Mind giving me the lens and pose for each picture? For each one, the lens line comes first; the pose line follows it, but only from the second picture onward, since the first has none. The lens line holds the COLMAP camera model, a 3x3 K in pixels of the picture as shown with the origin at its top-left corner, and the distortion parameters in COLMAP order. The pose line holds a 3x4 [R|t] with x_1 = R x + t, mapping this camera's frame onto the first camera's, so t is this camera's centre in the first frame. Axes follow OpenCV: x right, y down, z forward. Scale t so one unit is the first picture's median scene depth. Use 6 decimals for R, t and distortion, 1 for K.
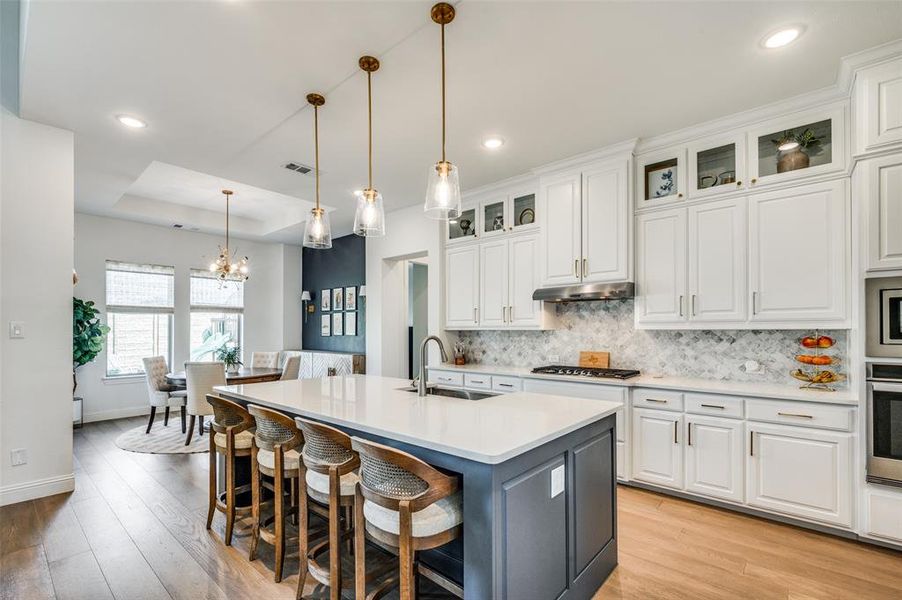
lens RADIAL K [[408.1, 0, 447.8], [0, 408.1, 327.5], [0, 0, 1]] dist [-0.000124, -0.001068]
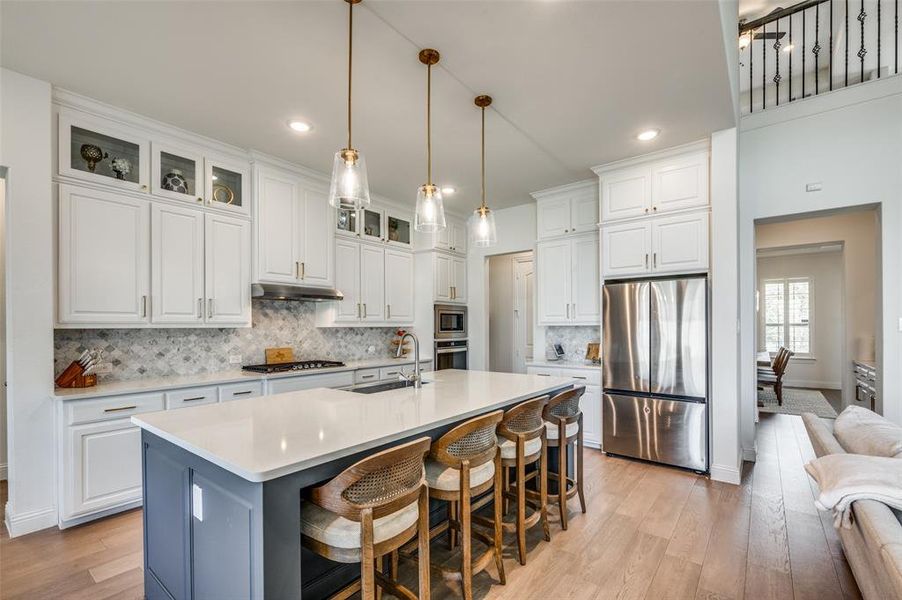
lens RADIAL K [[399.4, 0, 446.4], [0, 399.4, 326.5], [0, 0, 1]] dist [-0.004437, -0.000654]
pose [[-0.051458, 0.002843, 0.998671, -0.528257], [-0.000828, 0.999995, -0.002889, 0.004275], [-0.998675, -0.000976, -0.051456, 0.465559]]
